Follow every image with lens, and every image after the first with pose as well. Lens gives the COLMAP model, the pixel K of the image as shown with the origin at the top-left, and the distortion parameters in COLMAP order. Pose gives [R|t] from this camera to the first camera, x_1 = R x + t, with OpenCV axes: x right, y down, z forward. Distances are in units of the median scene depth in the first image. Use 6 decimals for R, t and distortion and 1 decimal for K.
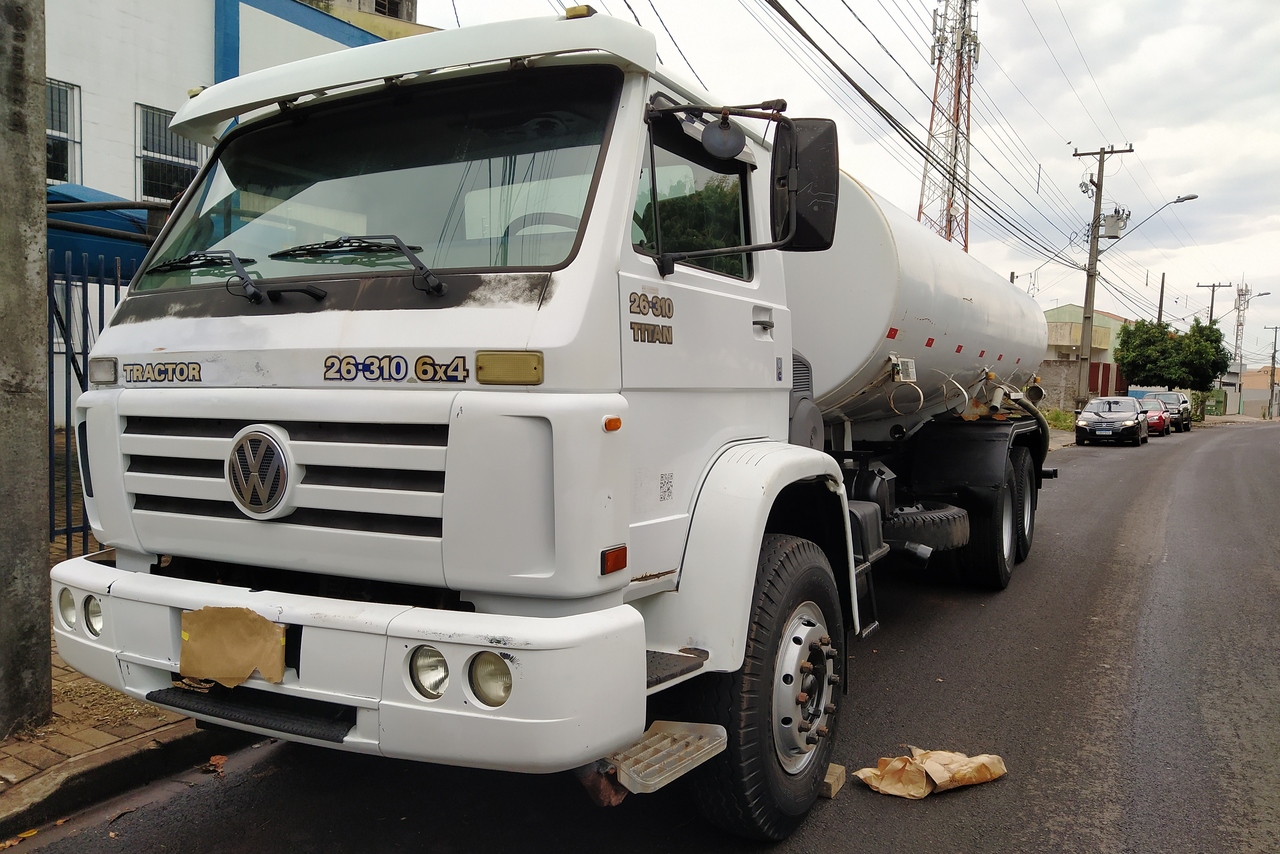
lens RADIAL K [[962.8, 0, 653.6], [0, 962.8, 425.8], [0, 0, 1]] dist [0.116921, -0.137388]
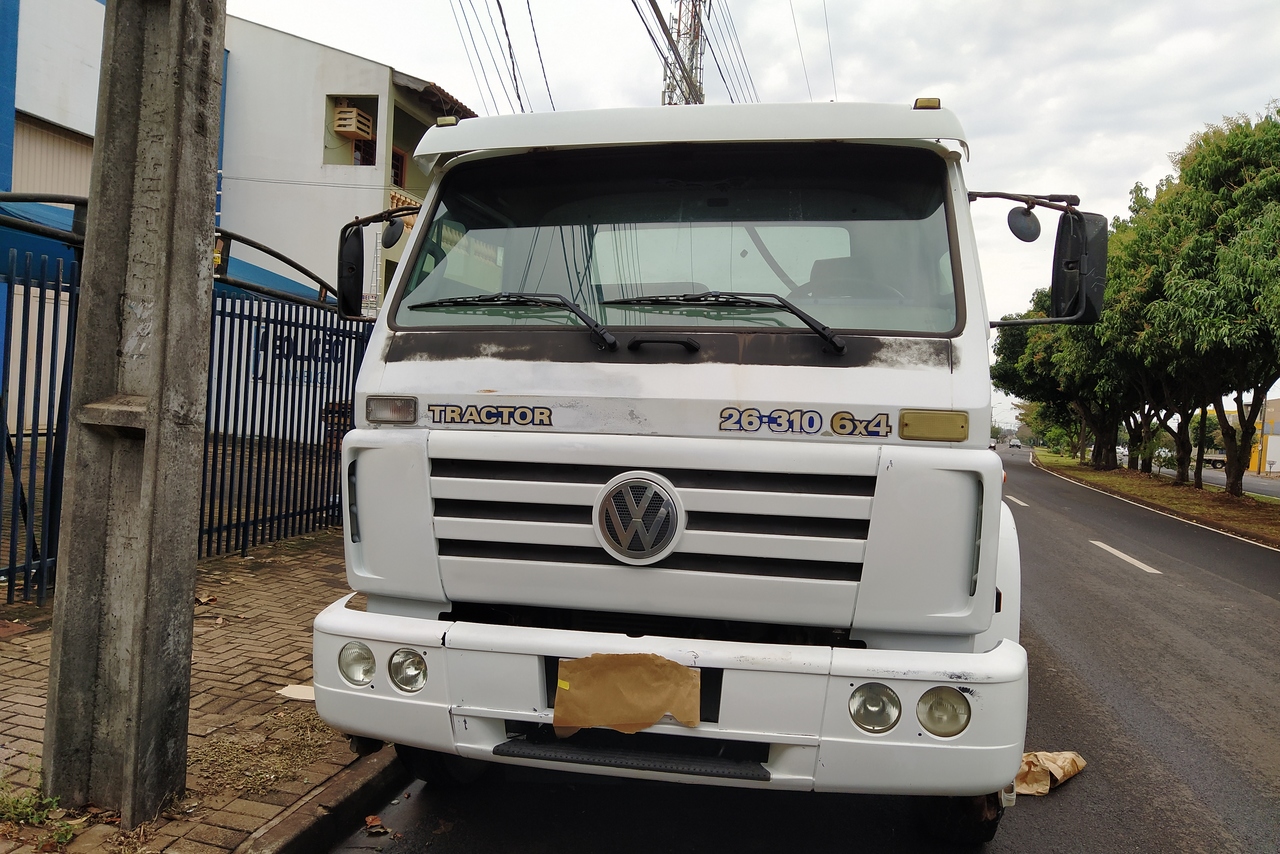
lens RADIAL K [[962.8, 0, 653.6], [0, 962.8, 425.8], [0, 0, 1]] dist [0.116921, -0.137388]
pose [[0.954387, 0.020597, 0.297861, -0.710575], [-0.014709, 0.999650, -0.021999, -0.027874], [-0.298209, 0.016614, 0.954356, 0.036670]]
